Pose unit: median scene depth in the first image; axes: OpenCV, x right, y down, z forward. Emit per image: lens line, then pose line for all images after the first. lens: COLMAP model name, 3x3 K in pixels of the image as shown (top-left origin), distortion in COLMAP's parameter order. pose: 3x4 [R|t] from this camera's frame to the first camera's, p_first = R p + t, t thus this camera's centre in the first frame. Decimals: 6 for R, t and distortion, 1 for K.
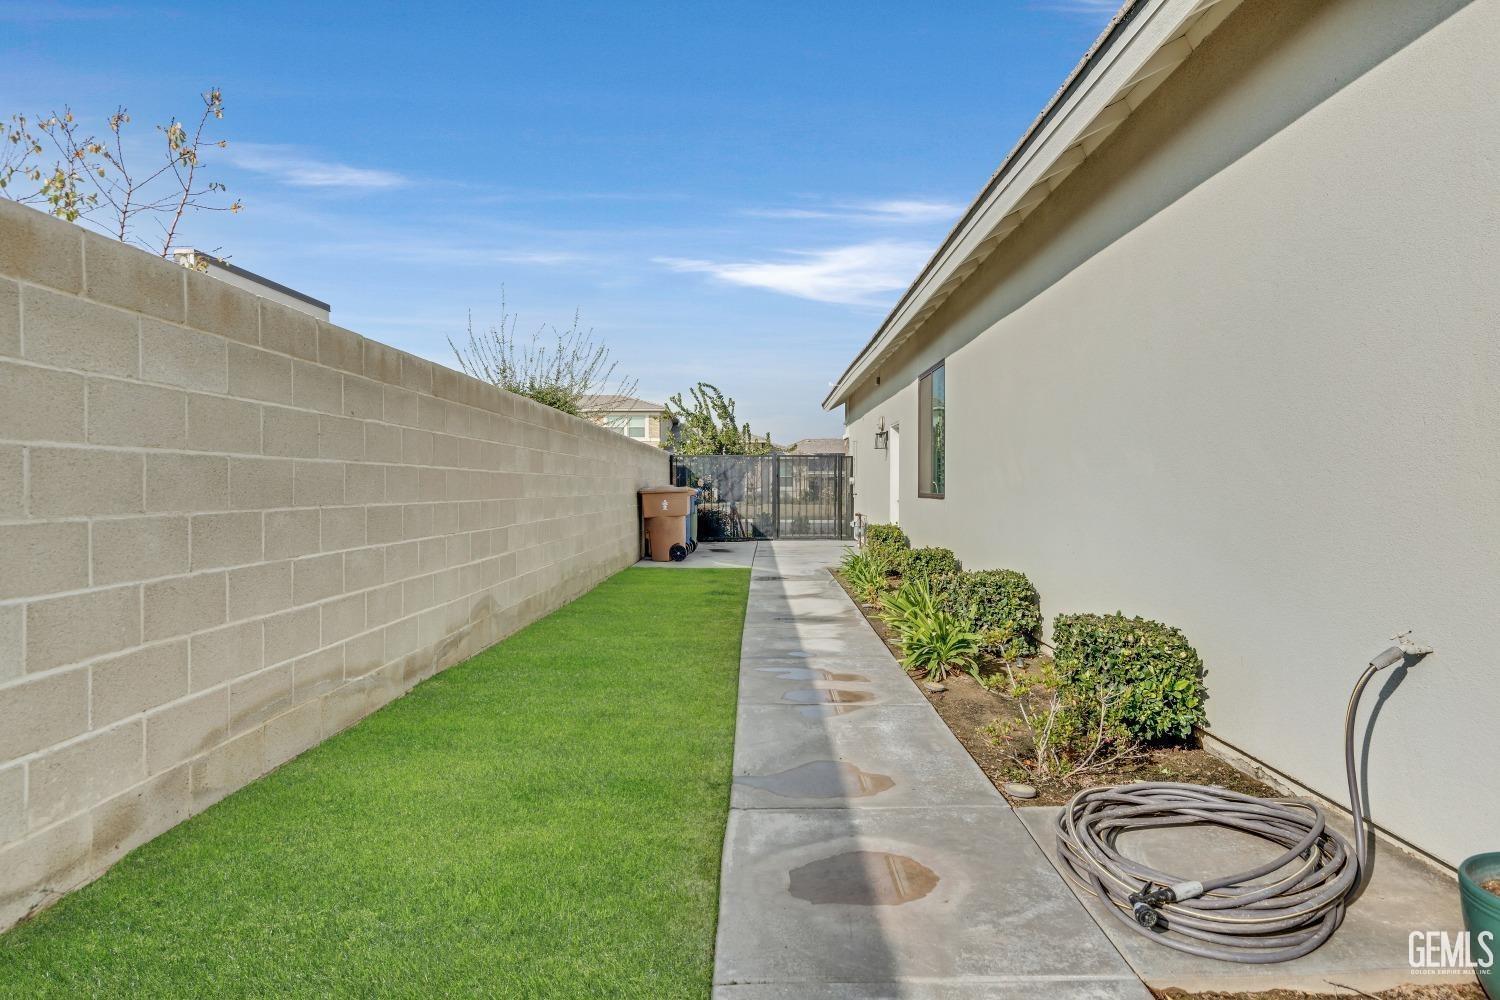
lens RADIAL K [[770.6, 0, 755.9], [0, 770.6, 499.6], [0, 0, 1]] dist [0.040748, -0.025067]
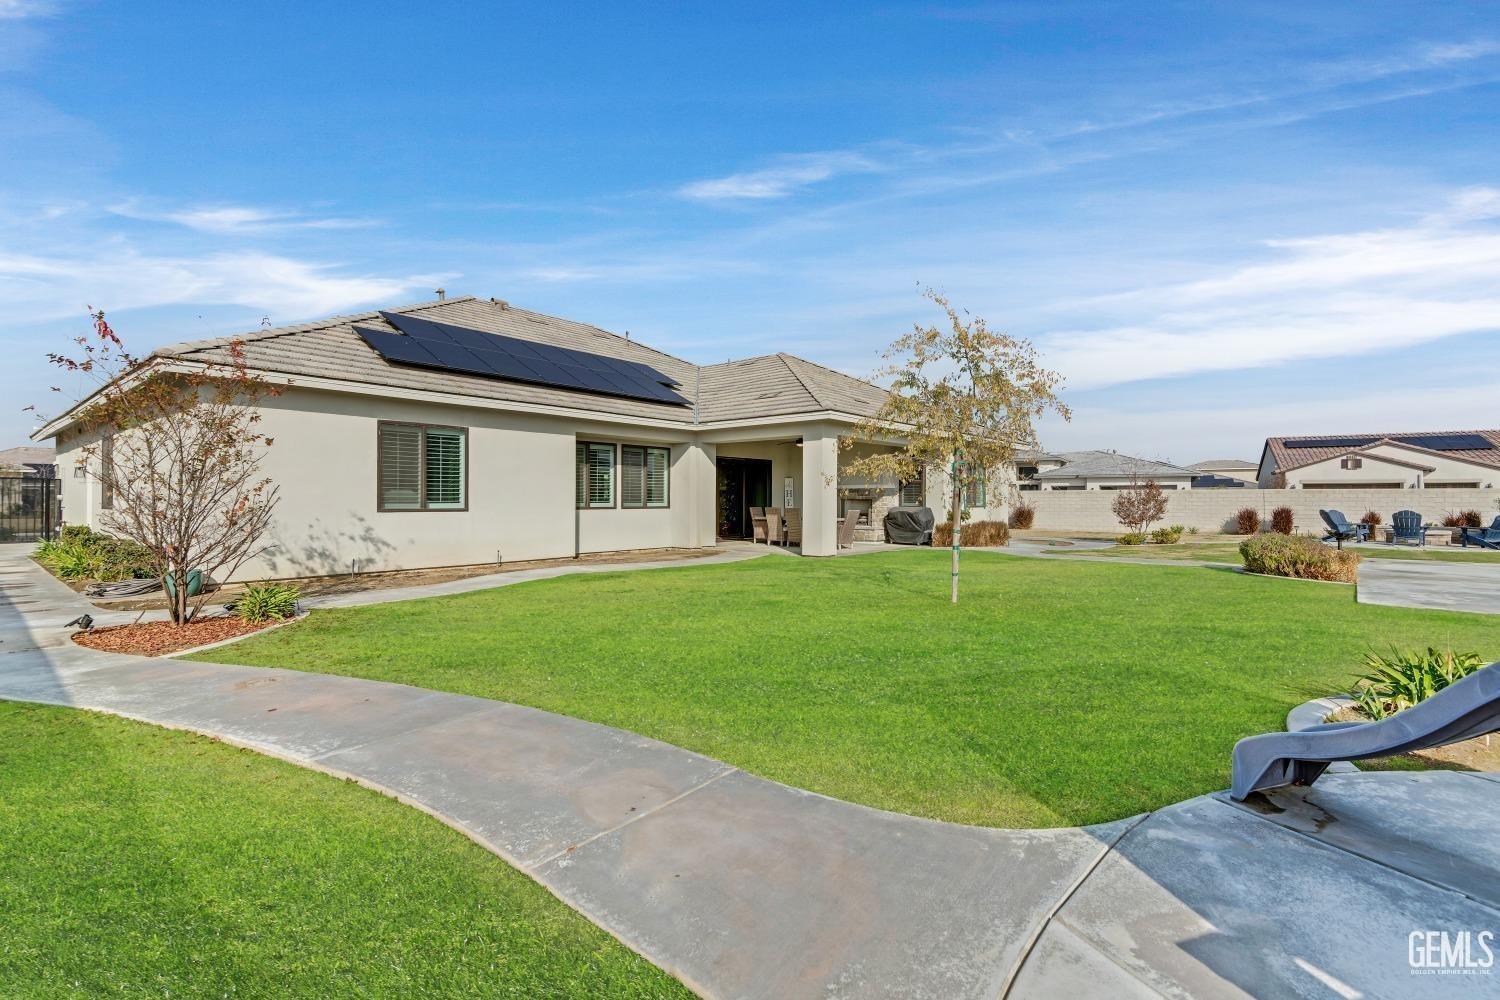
lens RADIAL K [[674.2, 0, 754.5], [0, 674.2, 499.6], [0, 0, 1]] dist [0.025900, -0.013524]
pose [[0.635666, 0.008718, 0.771915, -0.025954], [0.007019, 0.999830, -0.017073, 0.008901], [-0.771932, 0.016271, 0.635497, -0.742288]]
